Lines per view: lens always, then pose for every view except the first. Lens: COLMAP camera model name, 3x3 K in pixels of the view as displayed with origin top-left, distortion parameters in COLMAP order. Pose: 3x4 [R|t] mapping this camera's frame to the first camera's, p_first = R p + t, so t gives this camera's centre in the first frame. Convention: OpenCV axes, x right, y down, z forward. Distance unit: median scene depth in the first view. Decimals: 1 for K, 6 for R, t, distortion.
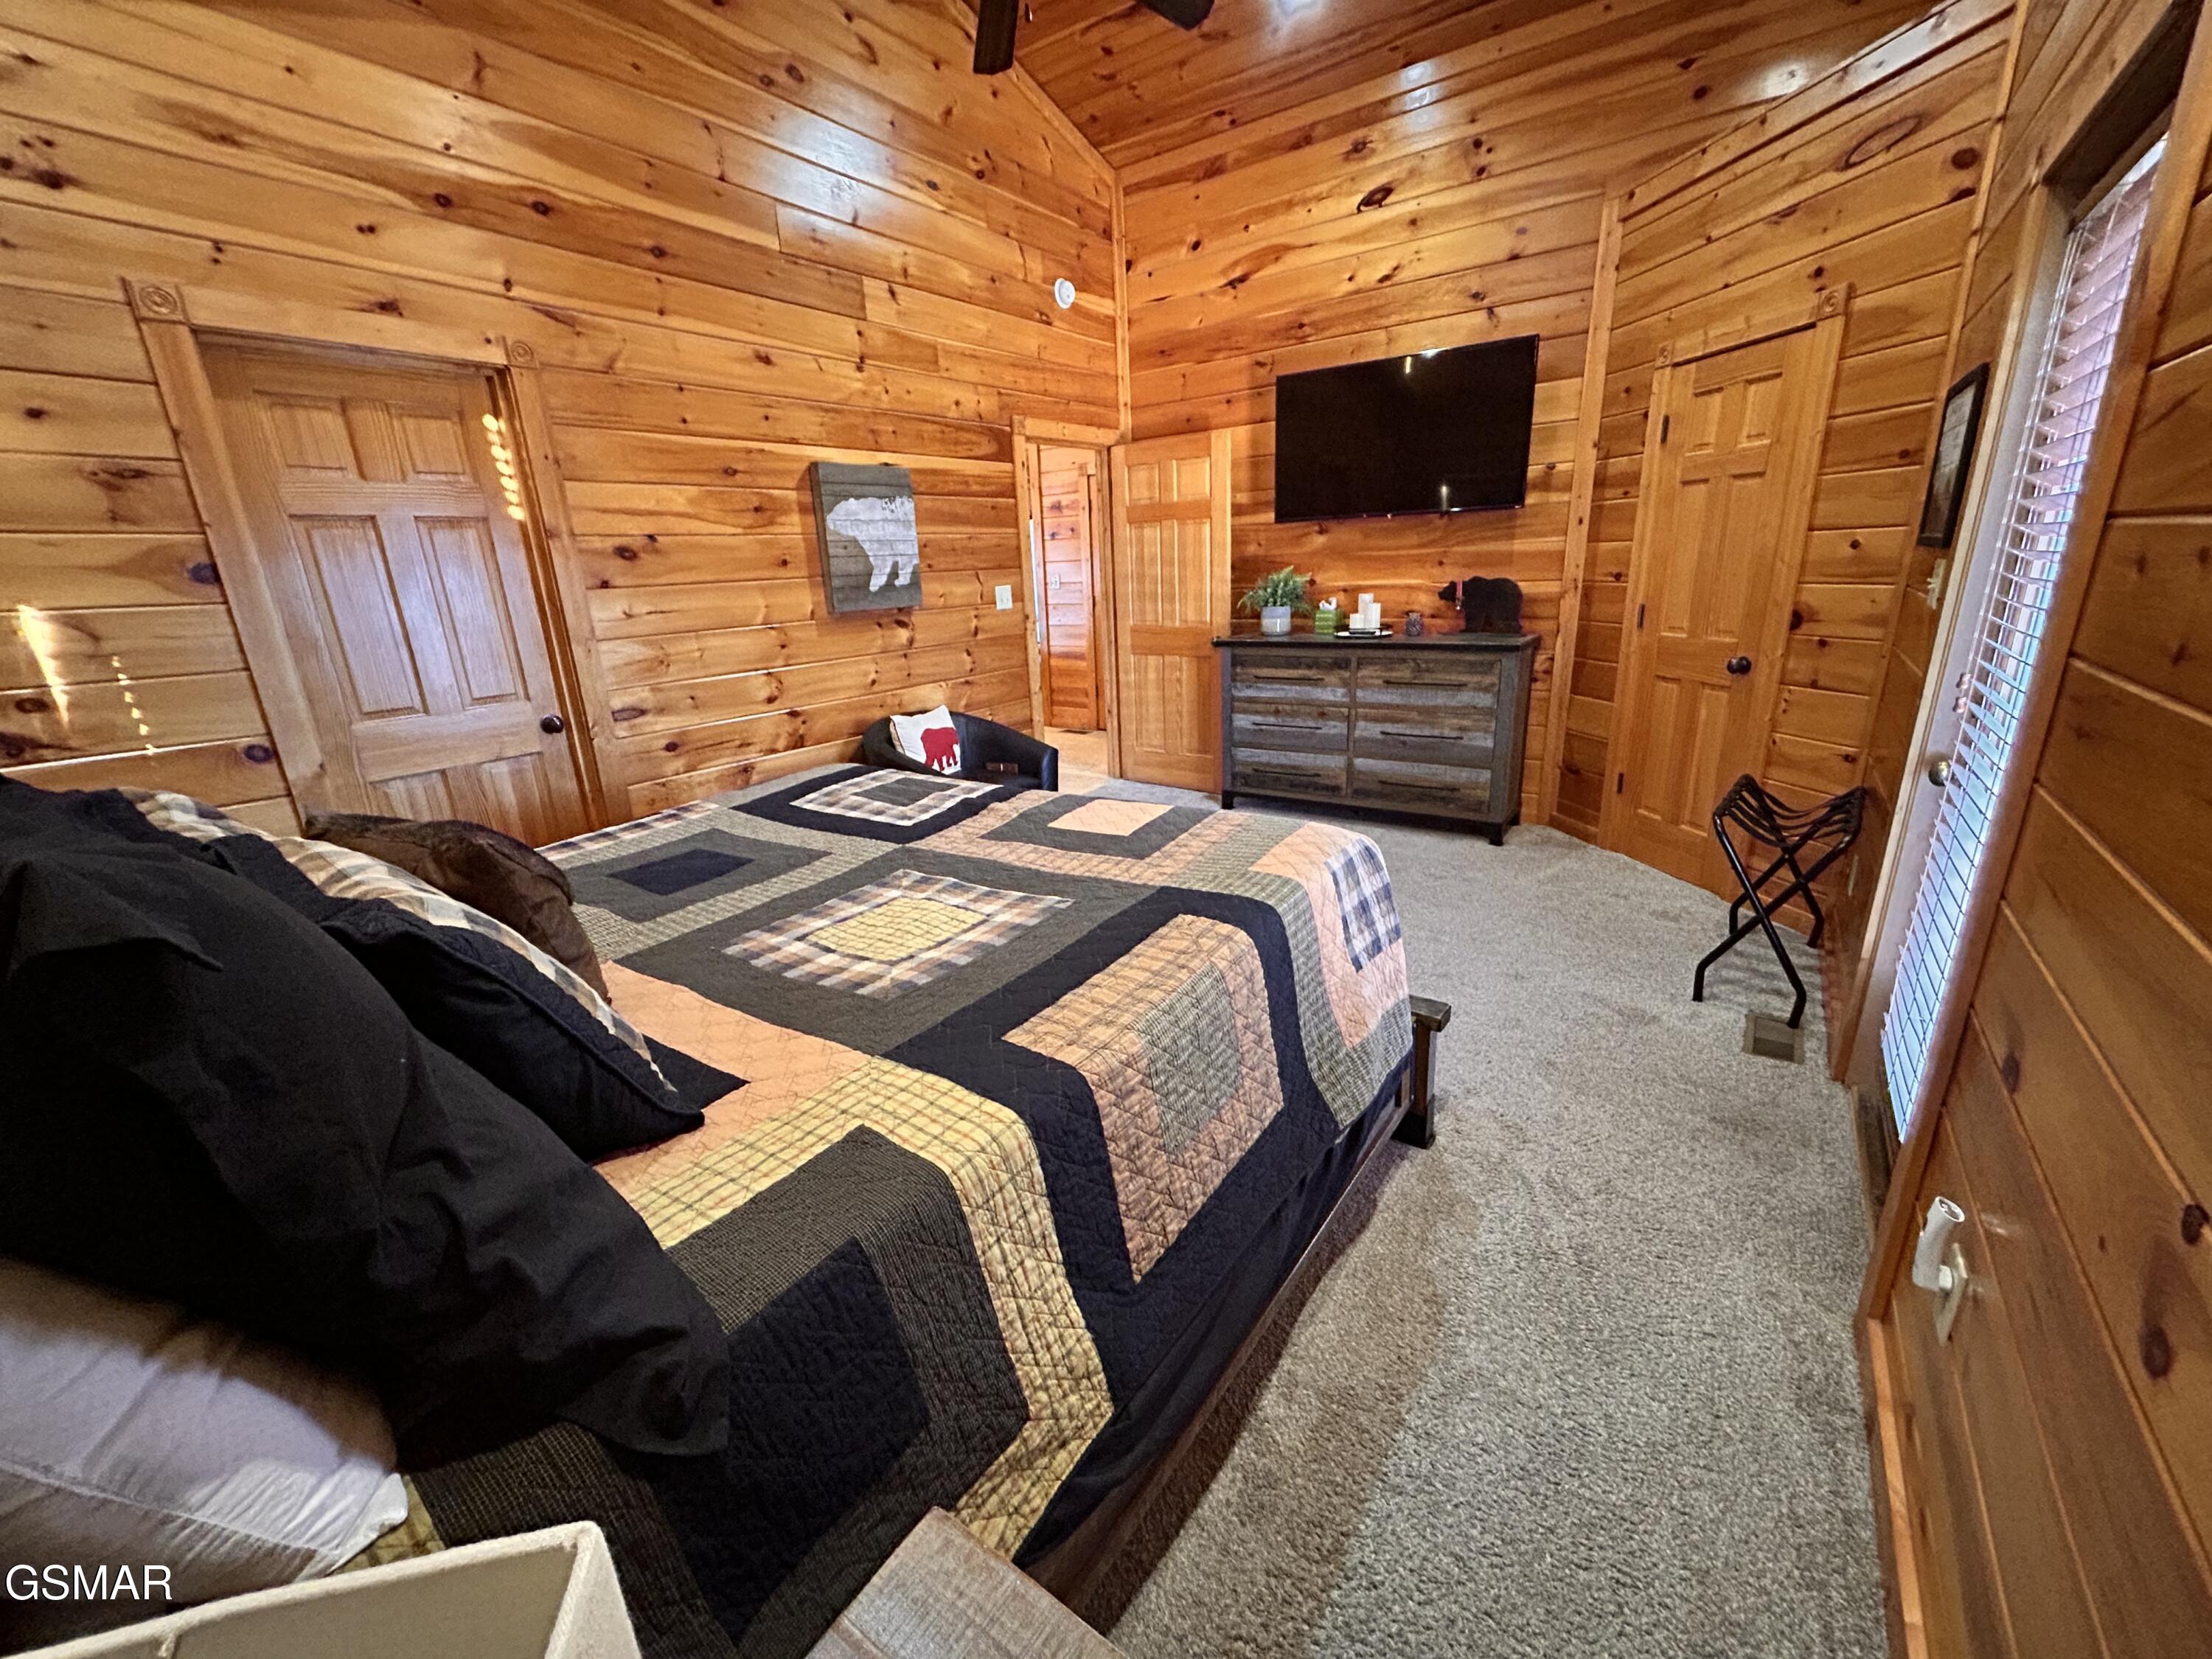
lens RADIAL K [[890.0, 0, 1106.3], [0, 890.0, 833.3], [0, 0, 1]] dist [0.001404, -0.000183]
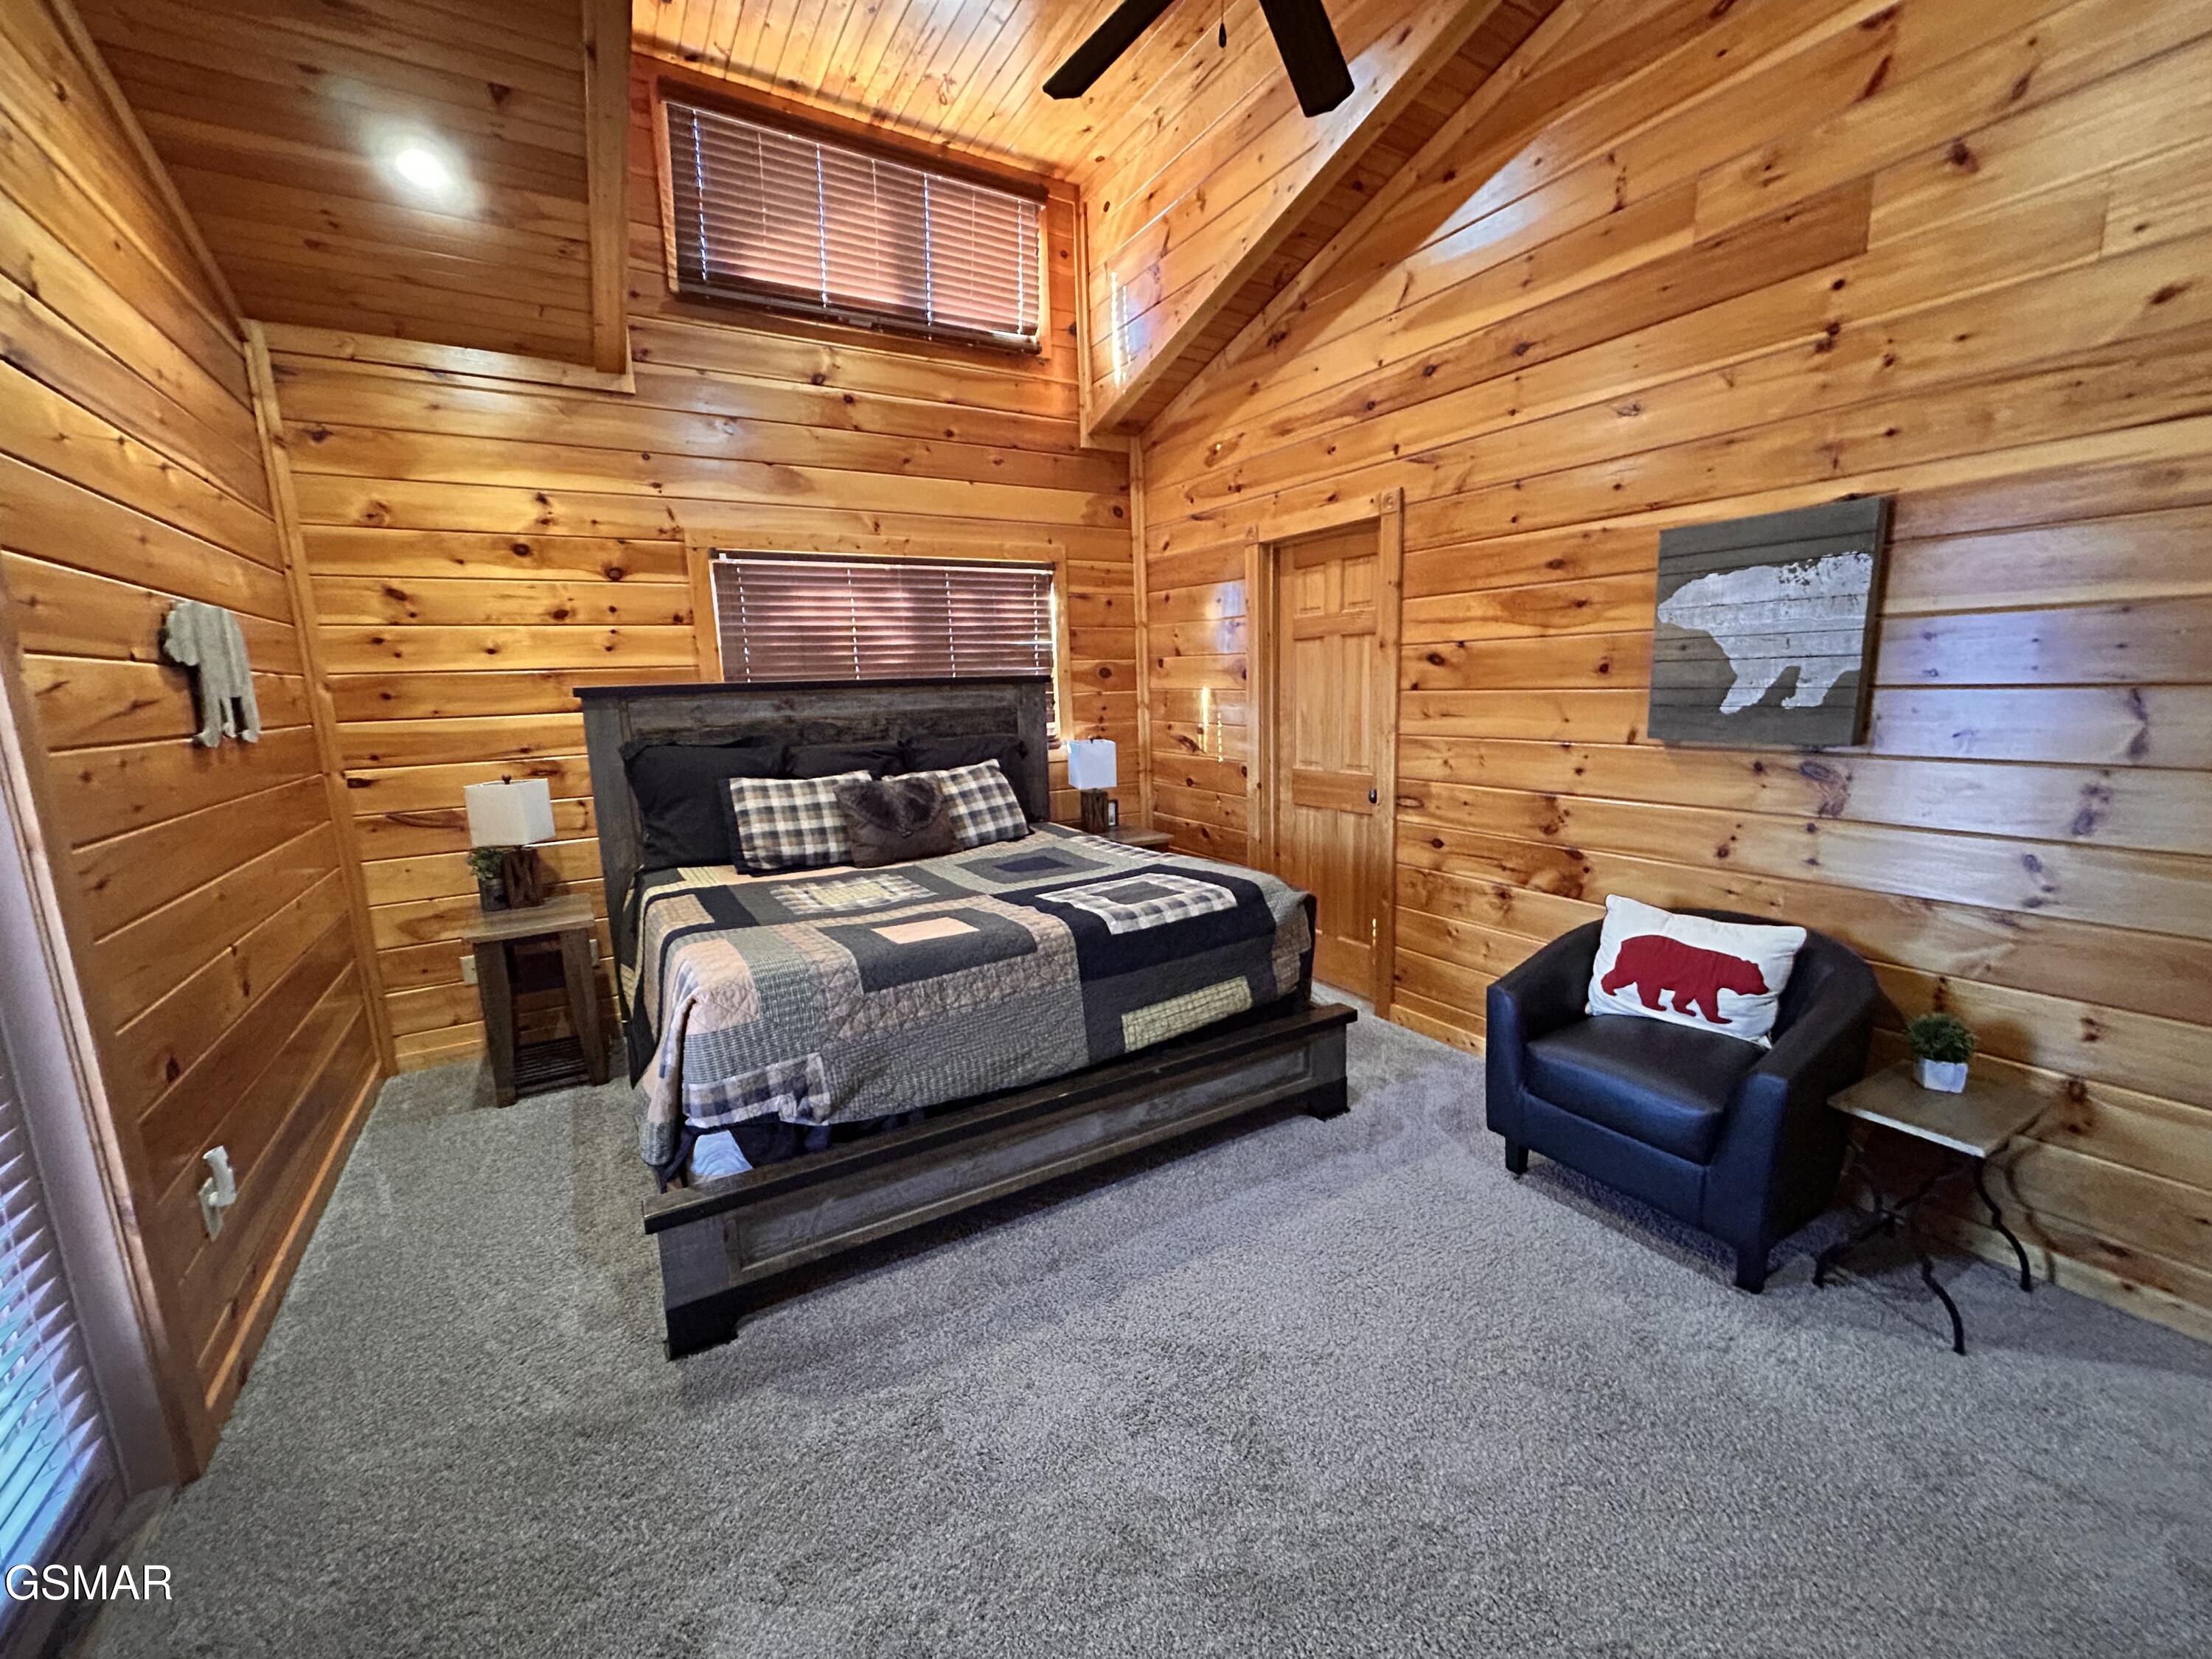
lens RADIAL K [[890.0, 0, 1109.1], [0, 890.0, 833.9], [0, 0, 1]] dist [0.001404, -0.000183]
pose [[-0.398028, 0.215314, -0.891747, 0.619163], [-0.220667, 0.921054, 0.320884, -0.378423], [0.890438, 0.324500, -0.319093, 1.061810]]
